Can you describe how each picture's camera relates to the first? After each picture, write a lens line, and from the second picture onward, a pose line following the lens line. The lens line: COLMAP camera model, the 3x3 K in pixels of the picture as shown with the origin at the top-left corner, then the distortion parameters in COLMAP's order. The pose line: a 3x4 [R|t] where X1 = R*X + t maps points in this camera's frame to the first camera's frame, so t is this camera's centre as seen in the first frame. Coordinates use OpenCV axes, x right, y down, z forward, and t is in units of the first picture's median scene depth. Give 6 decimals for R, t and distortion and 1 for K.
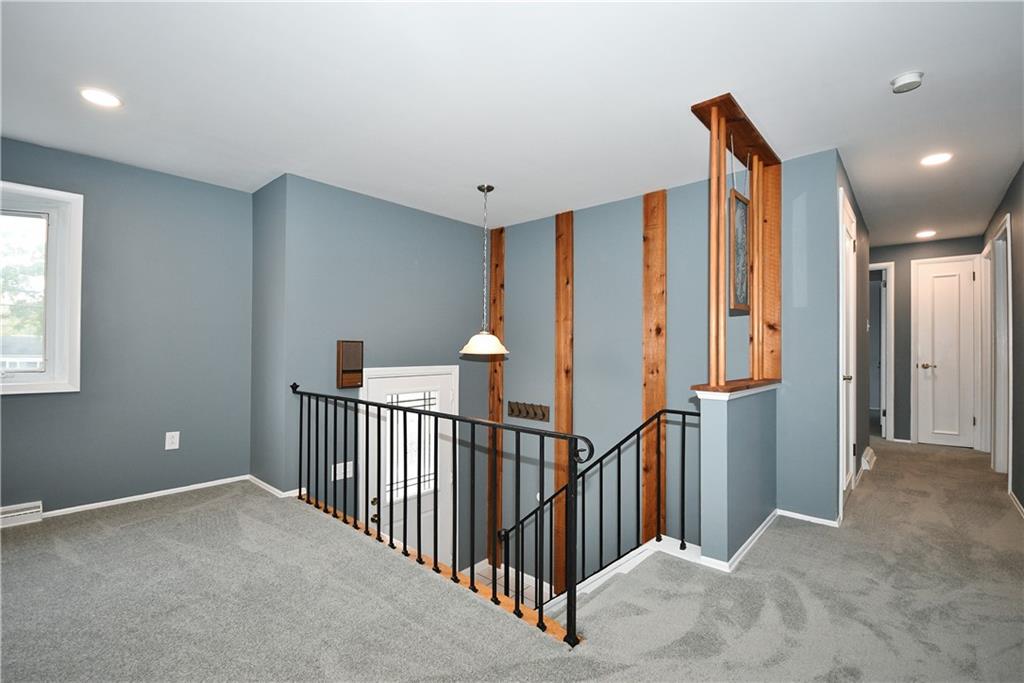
lens RADIAL K [[451.4, 0, 512.5], [0, 451.4, 339.6], [0, 0, 1]] dist [-0.001922, 0.004926]
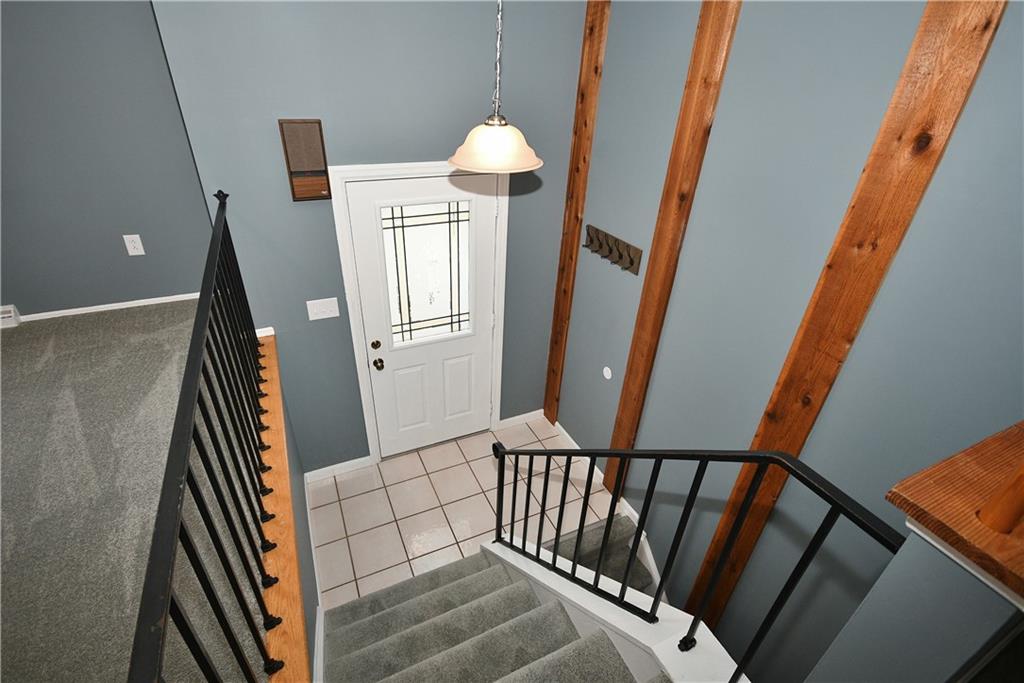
lens RADIAL K [[470.2, 0, 496.8], [0, 470.2, 339.5], [0, 0, 1]] dist [-0.000685, -0.000294]
pose [[0.915698, 0.219542, -0.336599, 0.162550], [-0.016975, 0.857970, 0.513419, -0.072349], [0.401509, -0.464423, 0.789368, 0.460490]]
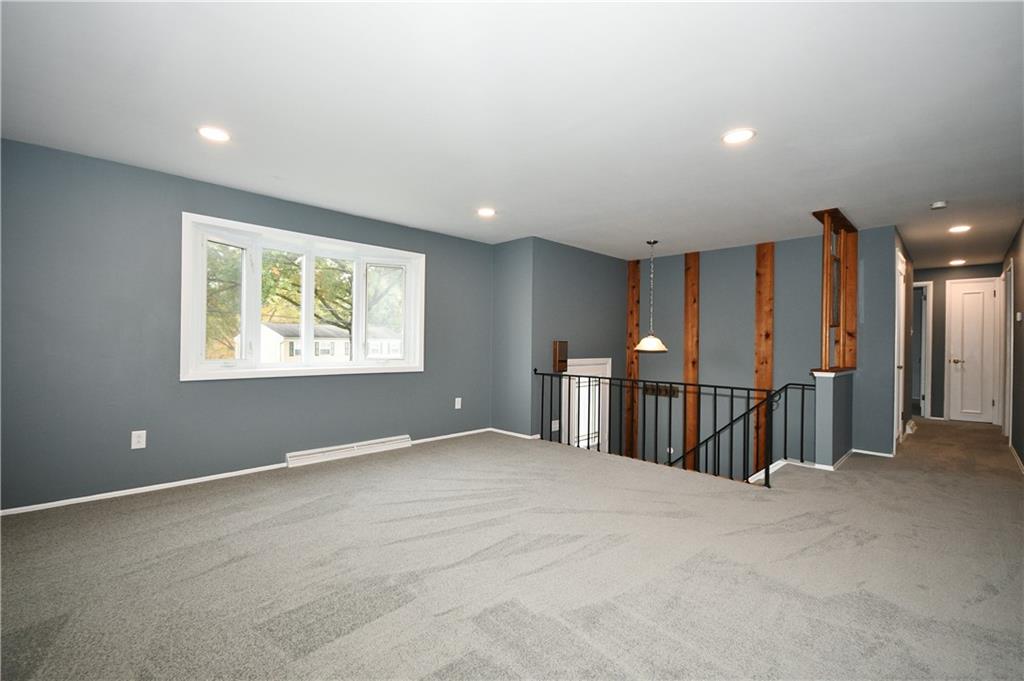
lens RADIAL K [[446.4, 0, 512.0], [0, 446.4, 340.5], [0, 0, 1]] dist [-0.000559, -0.000597]
pose [[0.998380, 0.004348, -0.056730, -0.429410], [-0.003706, 0.999928, 0.011423, -0.016776], [0.056775, -0.011194, 0.998324, -0.519052]]
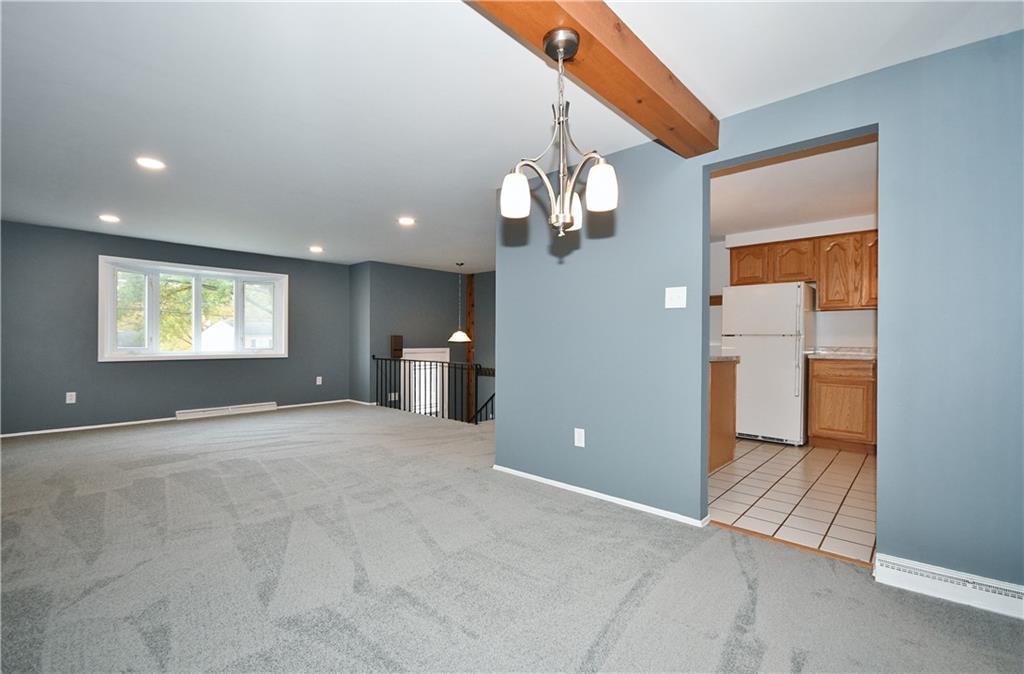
lens RADIAL K [[450.9, 0, 512.0], [0, 450.9, 337.0], [0, 0, 1]] dist [-0.001553, -0.000136]
pose [[0.999921, -0.002909, -0.012199, 0.204239], [0.003070, 0.999909, 0.013155, -0.016015], [0.012160, -0.013192, 0.999839, -1.093512]]
